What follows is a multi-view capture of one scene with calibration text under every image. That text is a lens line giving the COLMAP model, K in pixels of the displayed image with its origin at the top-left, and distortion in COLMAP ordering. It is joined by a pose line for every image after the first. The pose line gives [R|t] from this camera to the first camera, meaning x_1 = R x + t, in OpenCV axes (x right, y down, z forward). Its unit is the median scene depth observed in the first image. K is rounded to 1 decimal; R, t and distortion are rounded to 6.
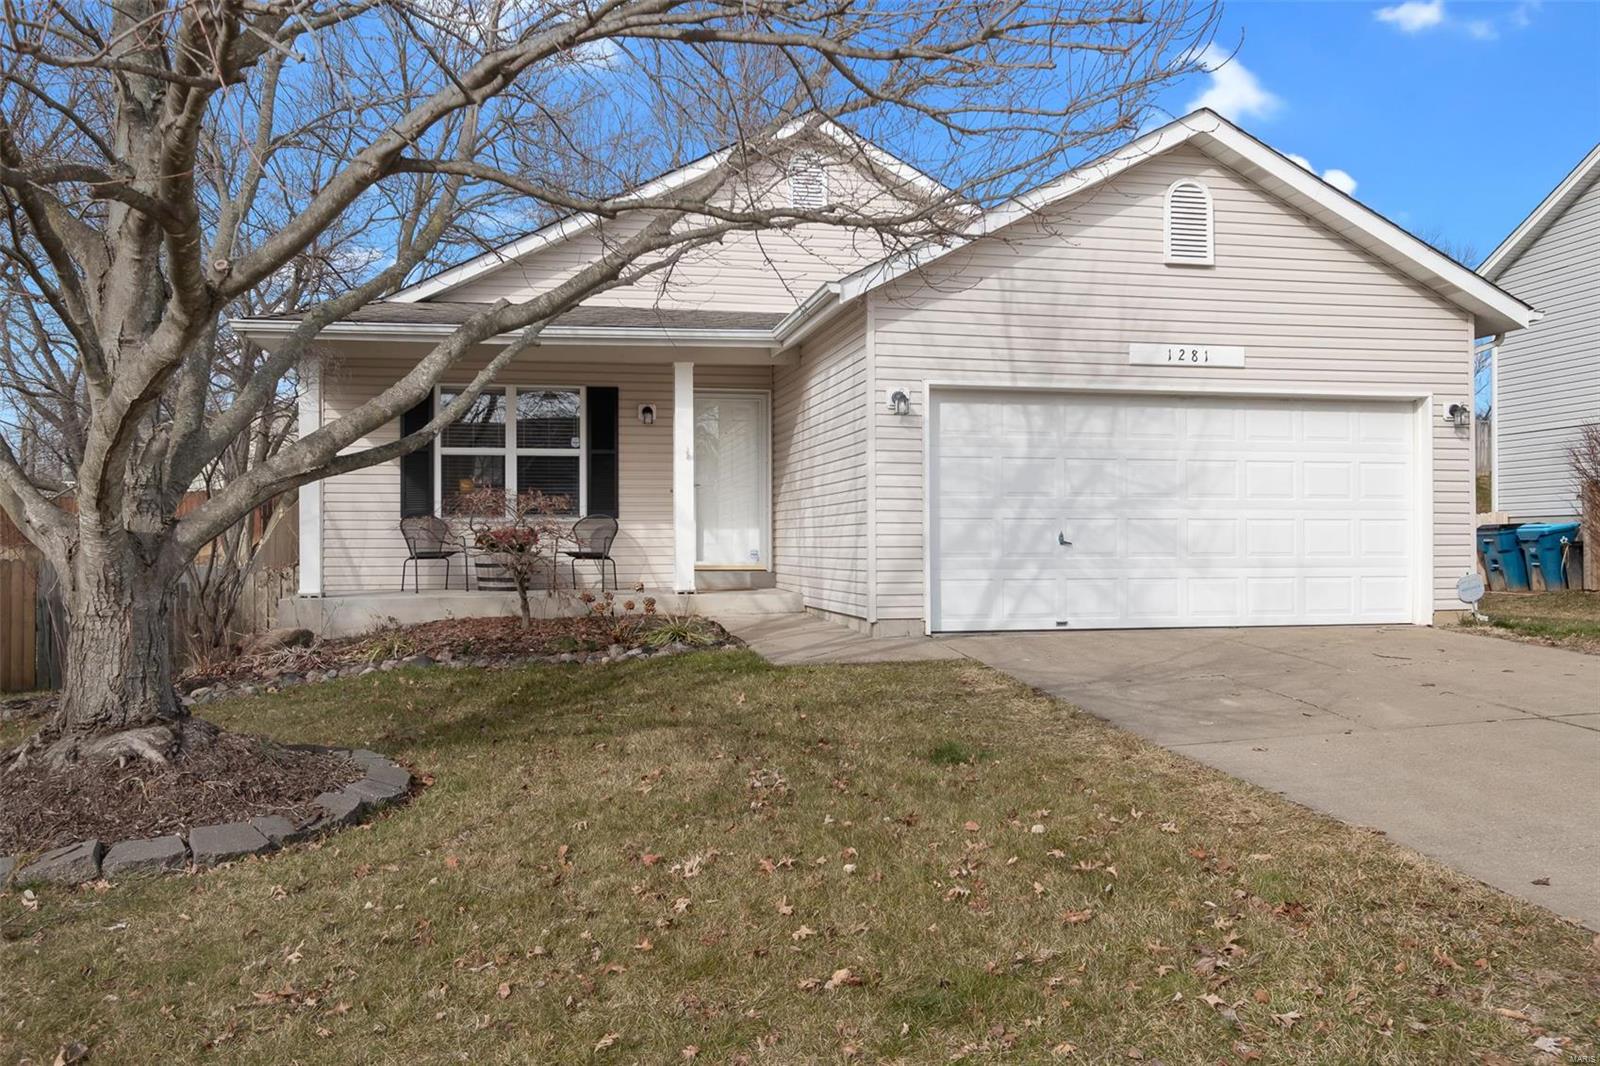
lens RADIAL K [[1298.4, 0, 798.8], [0, 1298.4, 534.7], [0, 0, 1]] dist [-0.010017, -0.005678]
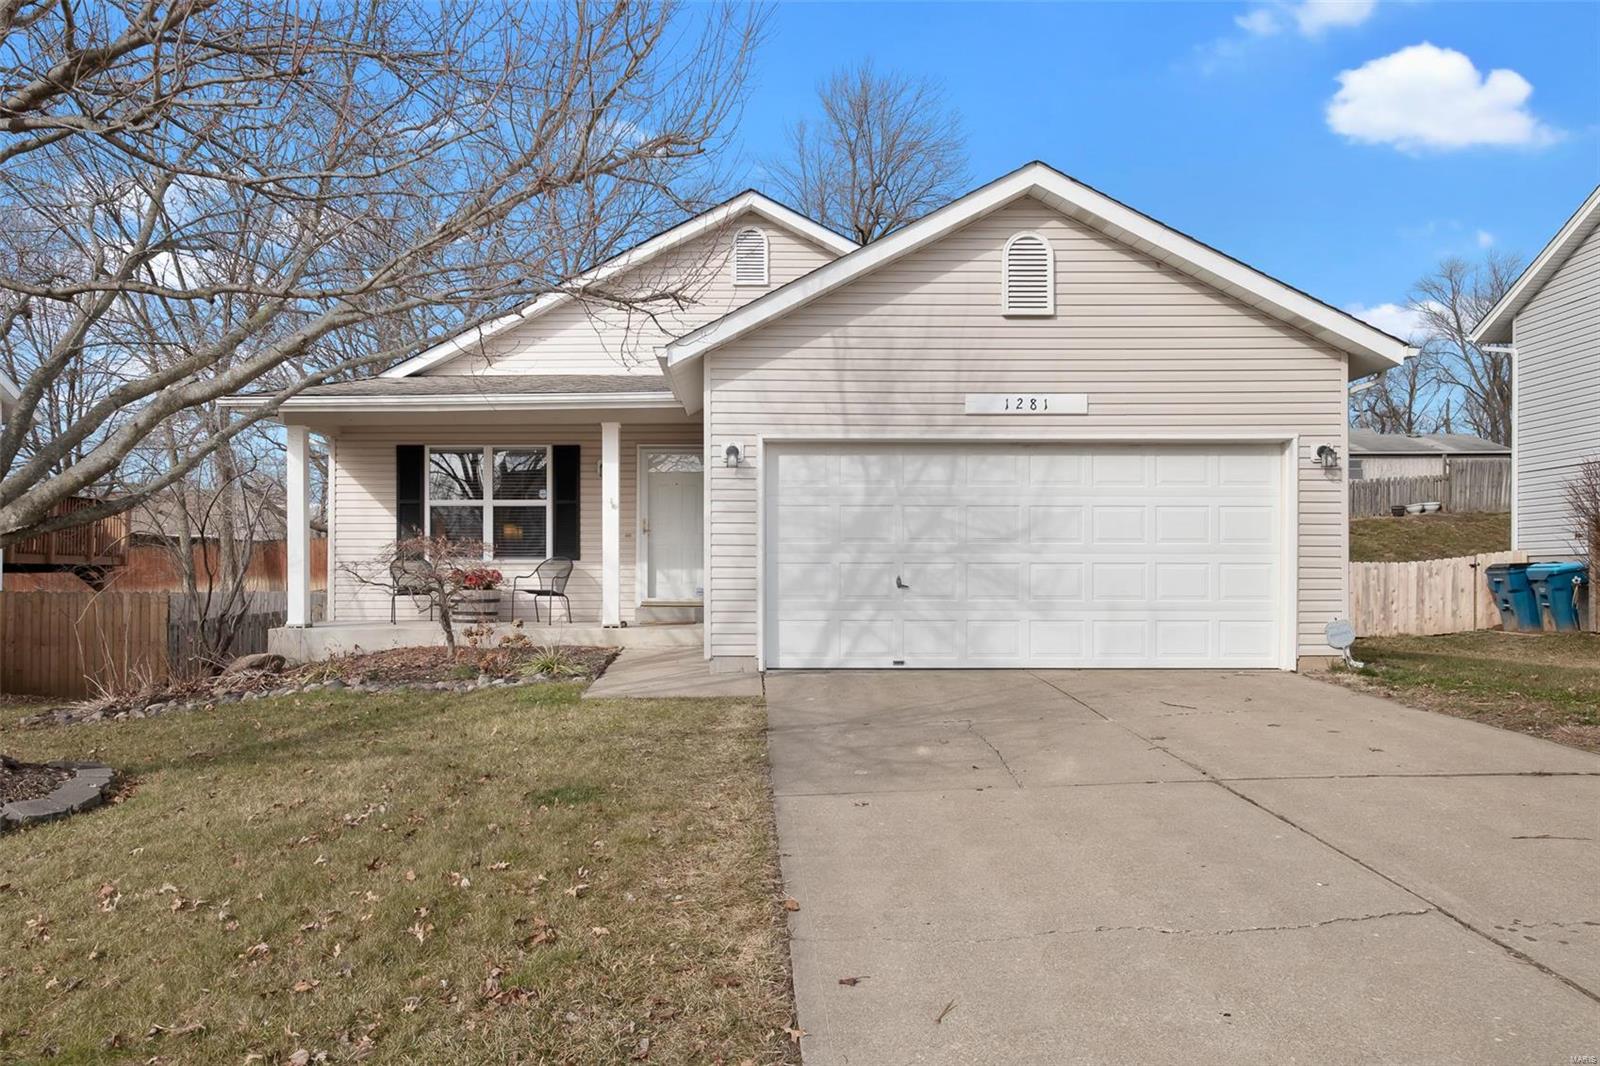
lens RADIAL K [[1113.5, 0, 816.9], [0, 1113.5, 572.2], [0, 0, 1]] dist [-0.009082, -0.000571]
pose [[0.978027, 0.002939, -0.208459, 0.320361], [-0.001306, 0.999967, 0.007972, -0.011834], [0.208476, -0.007524, 0.977999, 0.102175]]
